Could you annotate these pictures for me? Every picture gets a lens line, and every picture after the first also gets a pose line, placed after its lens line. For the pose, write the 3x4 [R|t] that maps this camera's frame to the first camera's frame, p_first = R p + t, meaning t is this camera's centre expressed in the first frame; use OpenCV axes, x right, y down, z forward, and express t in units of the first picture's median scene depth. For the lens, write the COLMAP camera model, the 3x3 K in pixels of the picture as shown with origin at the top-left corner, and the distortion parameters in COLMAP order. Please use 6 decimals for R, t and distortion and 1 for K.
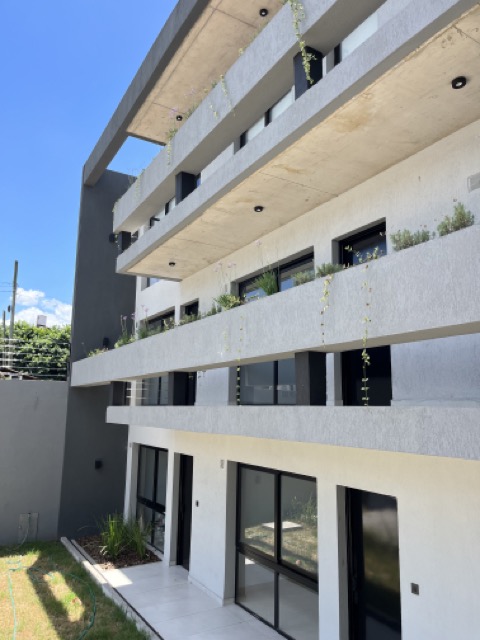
lens RADIAL K [[497.7, 0, 240.0], [0, 497.7, 320.0], [0, 0, 1]] dist [0.002029, -0.008313]
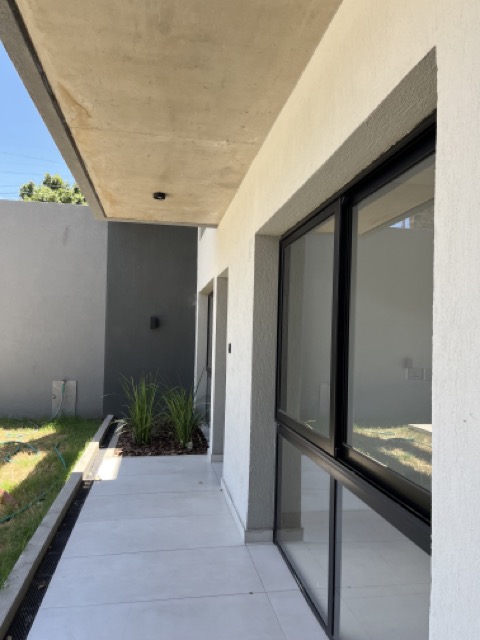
lens RADIAL K [[497.7, 0, 240.0], [0, 497.7, 320.0], [0, 0, 1]] dist [0.002029, -0.008313]
pose [[0.934250, 0.004393, -0.356593, 0.121608], [0.043356, 0.991108, 0.125799, 0.305785], [0.353975, -0.132988, 0.925752, 0.586002]]
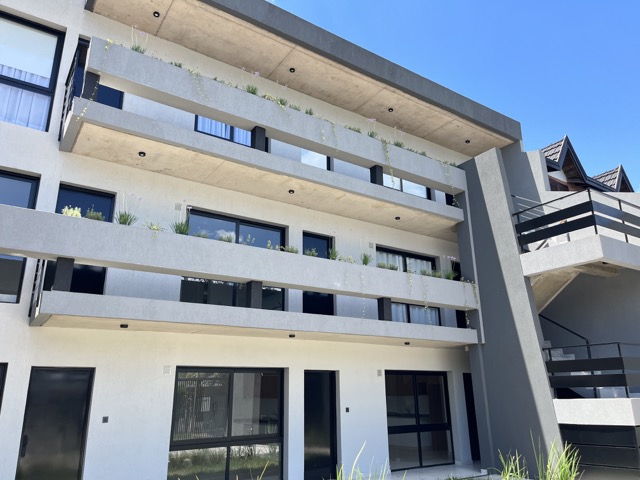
lens RADIAL K [[497.7, 0, 320.0], [0, 497.7, 240.0], [0, 0, 1]] dist [0.002029, -0.008313]
pose [[-0.073417, 0.299517, 0.951262, -1.201844], [-0.168849, 0.936333, -0.307848, 0.324918], [-0.982904, -0.183221, -0.018169, 0.786847]]
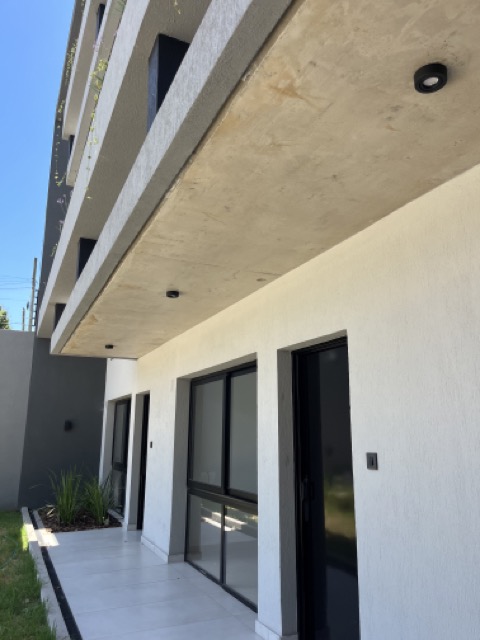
lens RADIAL K [[497.7, 0, 240.0], [0, 497.7, 320.0], [0, 0, 1]] dist [0.002029, -0.008313]
pose [[0.994639, -0.034945, -0.097320, 0.157311], [0.029922, 0.998167, -0.052607, 0.242785], [0.098980, 0.049413, 0.993862, 0.237072]]
